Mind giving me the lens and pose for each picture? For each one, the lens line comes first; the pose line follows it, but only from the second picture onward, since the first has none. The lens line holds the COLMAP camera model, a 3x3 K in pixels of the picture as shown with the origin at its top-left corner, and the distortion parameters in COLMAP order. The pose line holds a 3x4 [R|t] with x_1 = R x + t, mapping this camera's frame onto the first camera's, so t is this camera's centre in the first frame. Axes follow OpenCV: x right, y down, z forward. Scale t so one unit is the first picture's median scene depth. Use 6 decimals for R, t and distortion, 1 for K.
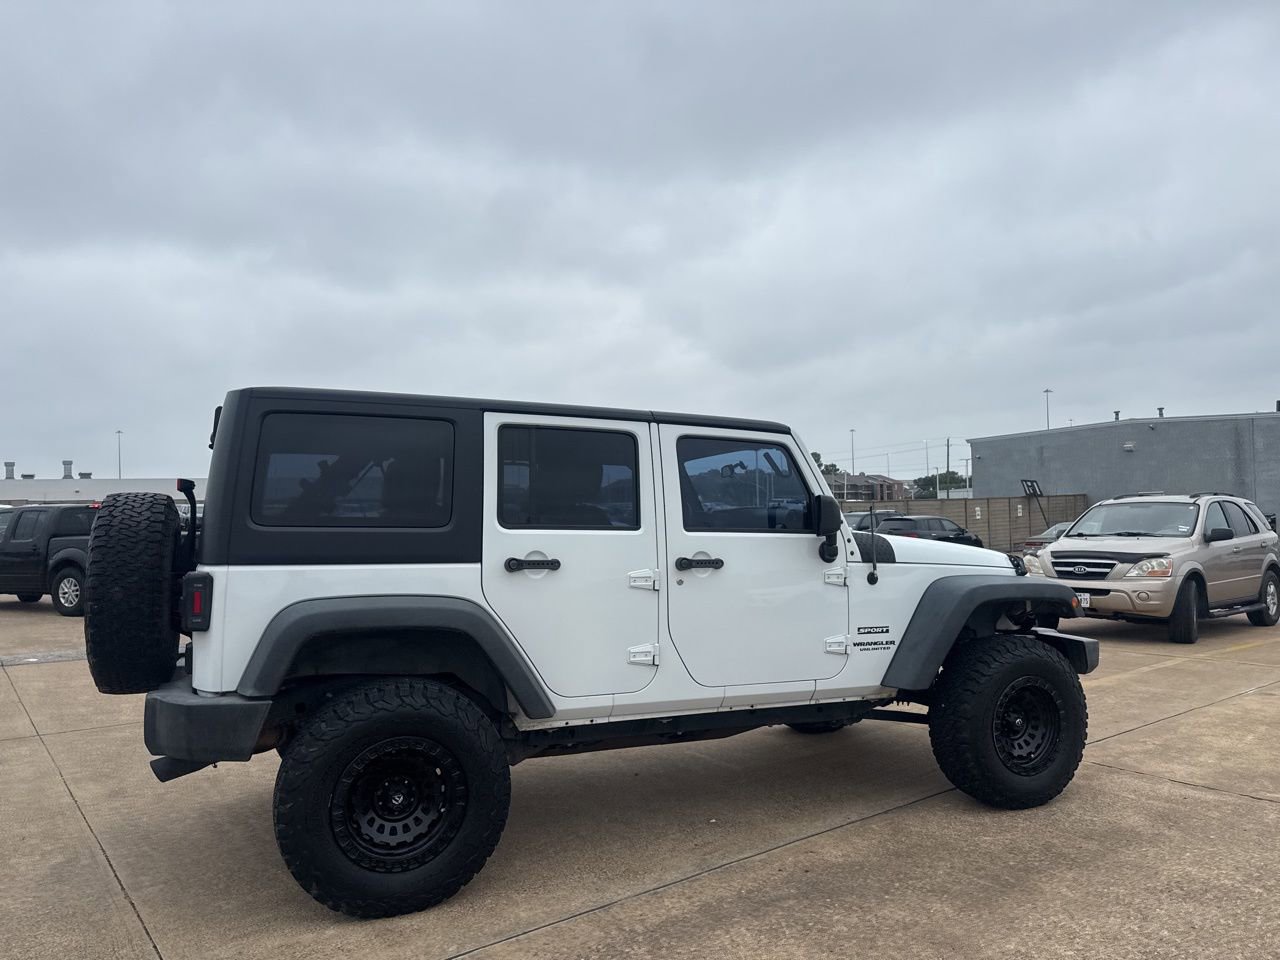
lens RADIAL K [[905.0, 0, 641.4], [0, 905.0, 470.7], [0, 0, 1]] dist [0.039818, -0.045674]
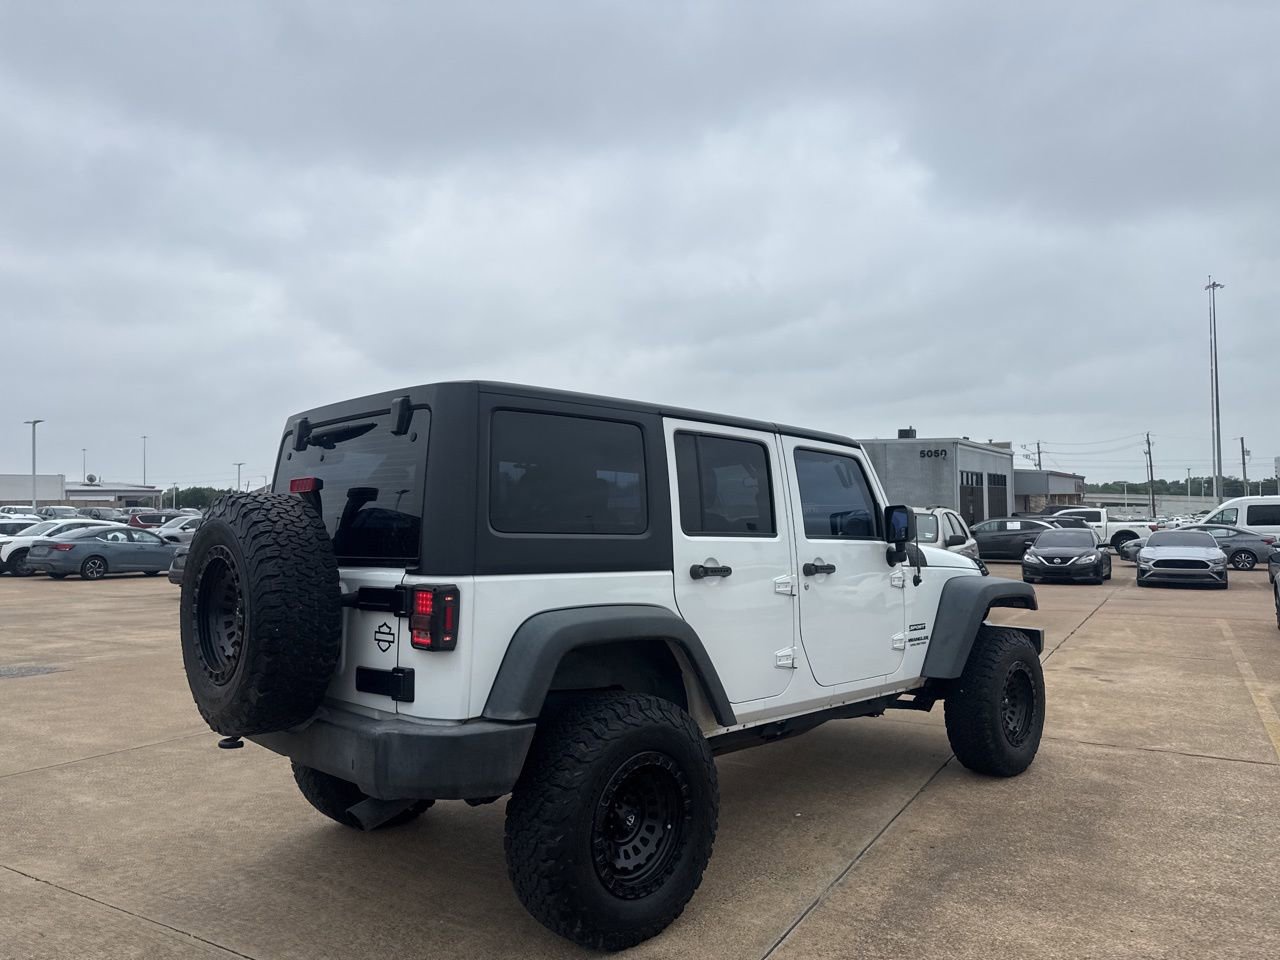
lens RADIAL K [[905.0, 0, 642.5], [0, 905.0, 464.8], [0, 0, 1]] dist [0.039818, -0.045674]
pose [[0.930845, 0.028570, 0.364295, -0.514806], [-0.023240, 0.999549, -0.019007, 0.006064], [-0.364673, 0.009226, 0.931090, 0.089704]]
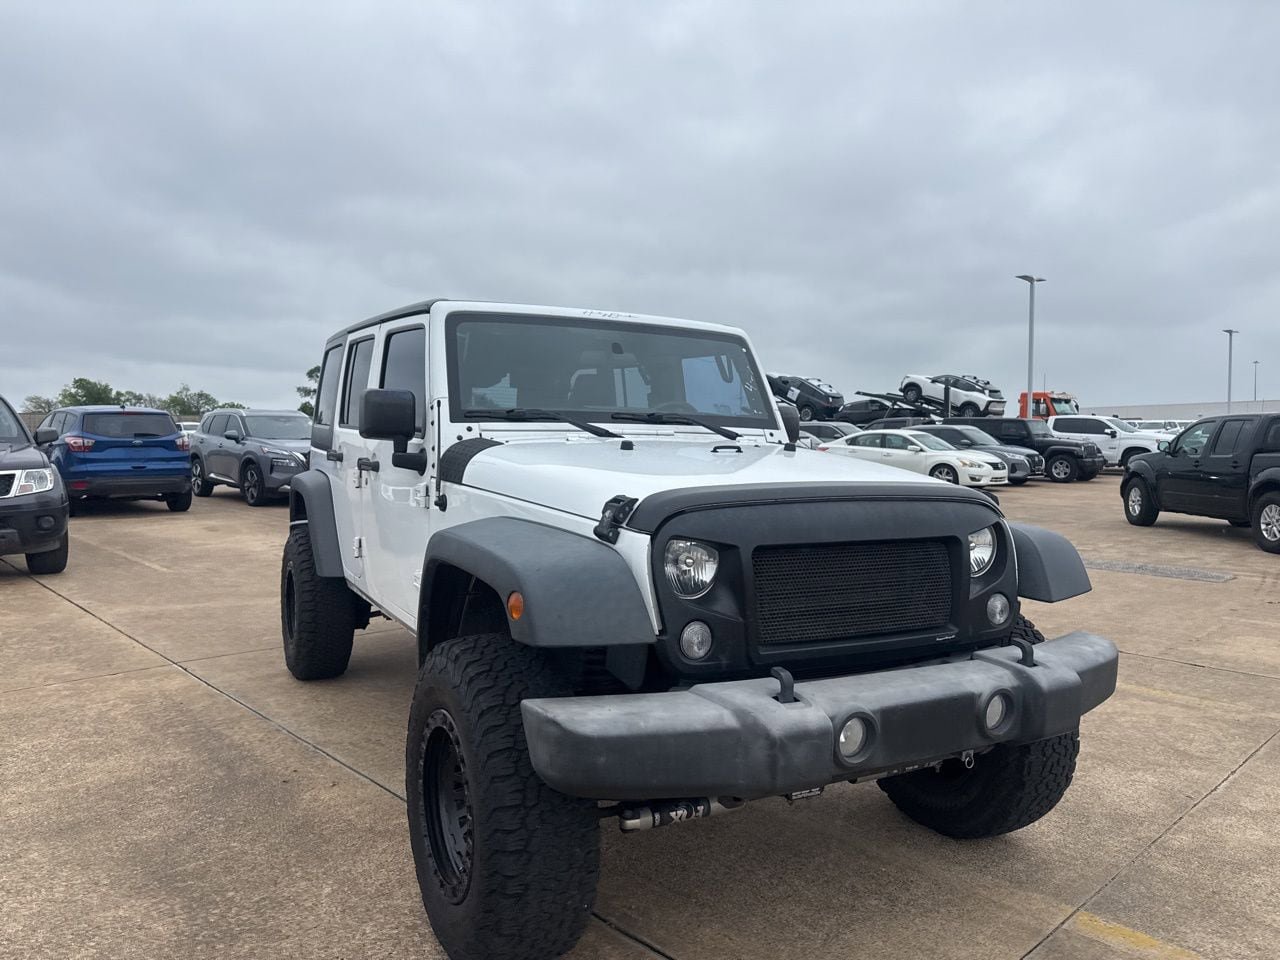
lens RADIAL K [[905.0, 0, 620.5], [0, 905.0, 467.8], [0, 0, 1]] dist [0.039818, -0.045674]
pose [[0.074657, 0.046828, -0.996109, 1.062932], [0.041871, 0.997869, 0.050048, 0.068601], [0.996330, -0.045445, 0.072537, 1.195470]]
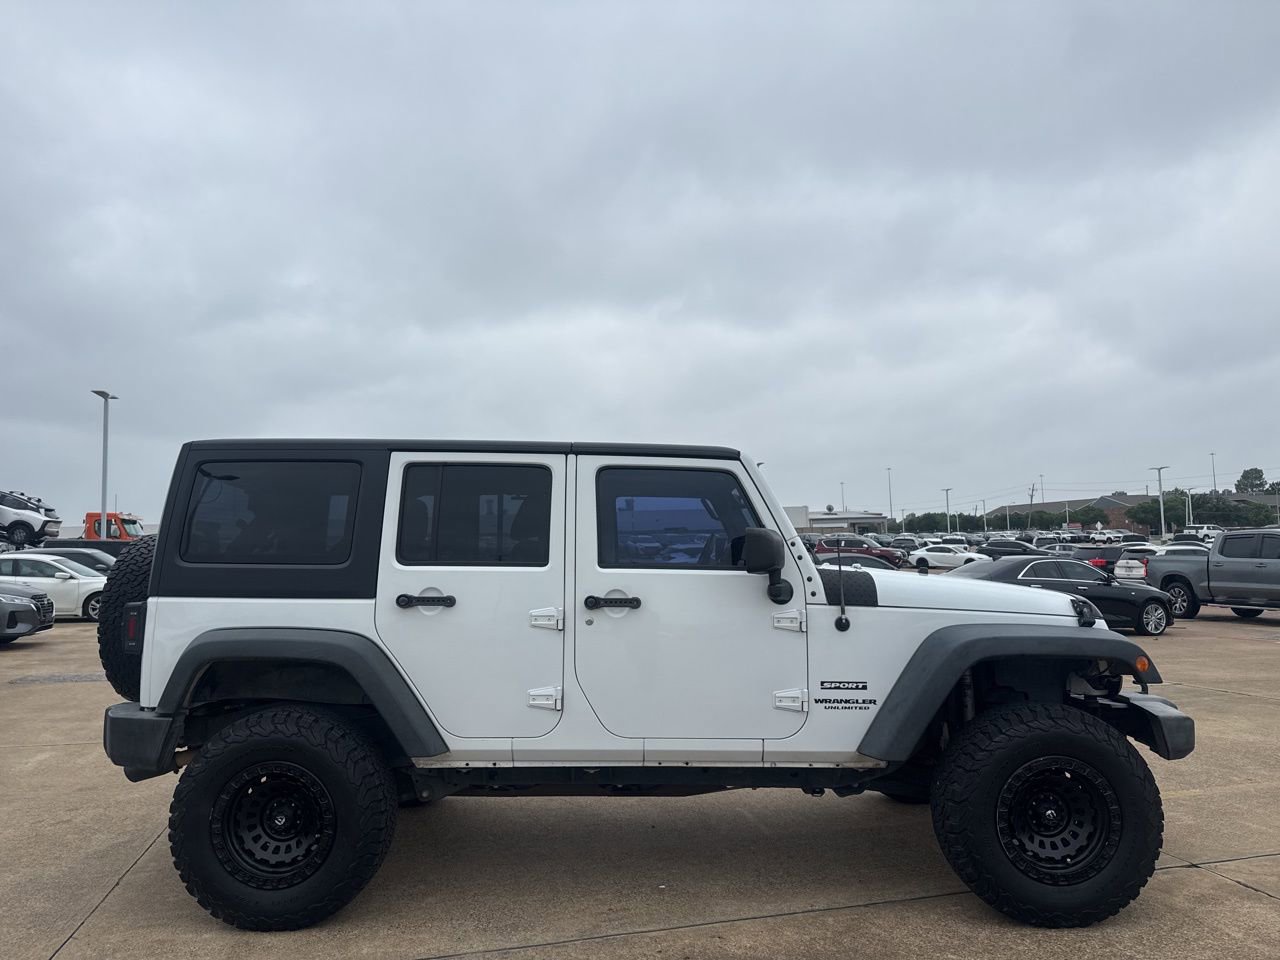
lens RADIAL K [[905.0, 0, 649.6], [0, 905.0, 475.9], [0, 0, 1]] dist [0.039818, -0.045674]
pose [[0.916460, -0.035073, -0.398587, 0.475670], [0.024195, 0.999186, -0.032291, 0.003027], [0.399395, 0.019950, 0.916562, 0.158127]]
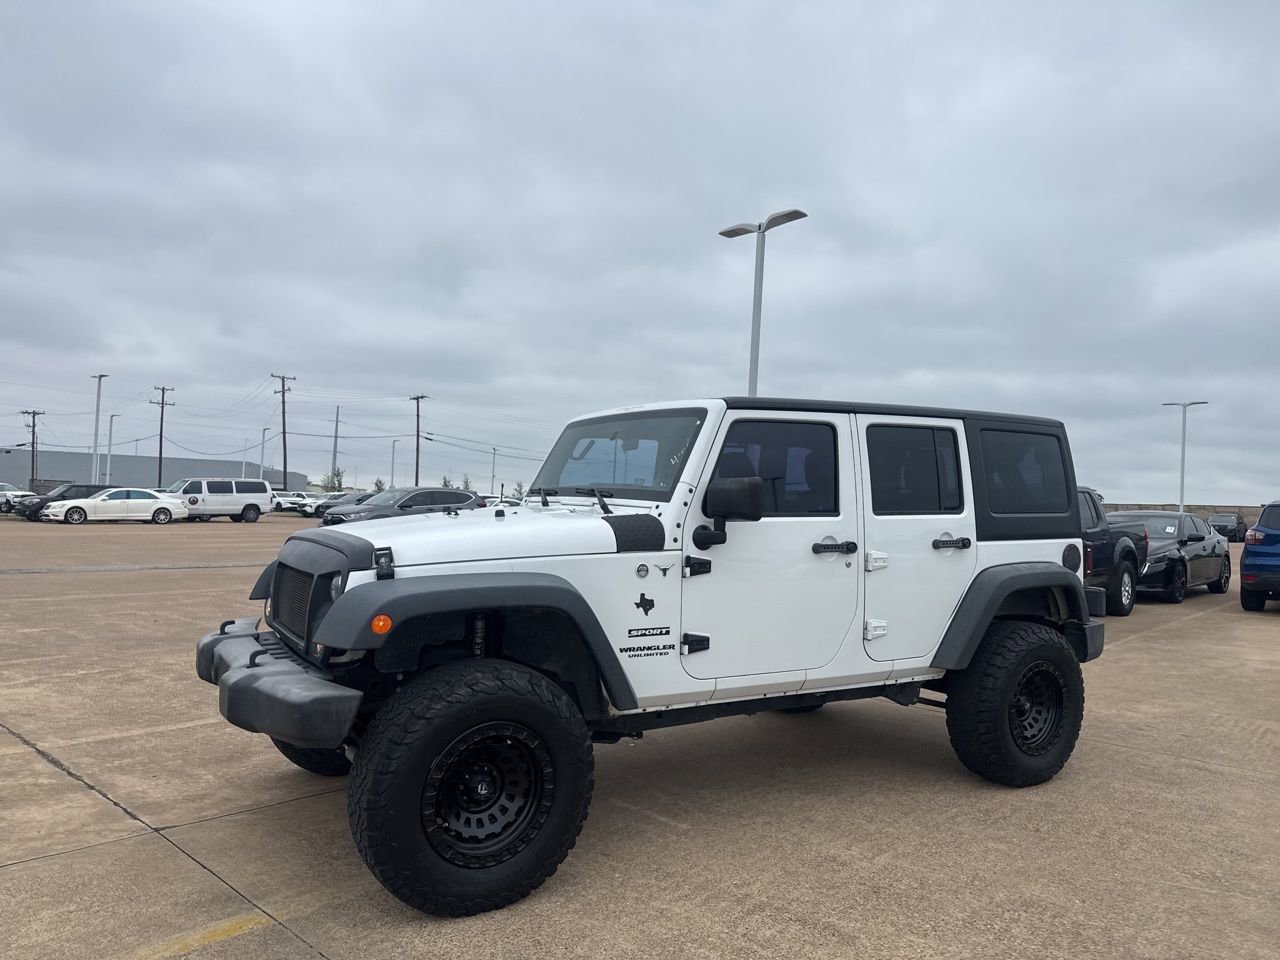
lens RADIAL K [[905.0, 0, 637.1], [0, 905.0, 489.2], [0, 0, 1]] dist [0.039818, -0.045674]
pose [[-0.988493, -0.019335, -0.150028, 0.267196], [-0.009408, 0.997736, -0.066594, 0.133776], [0.150976, -0.064416, -0.986436, 2.362832]]
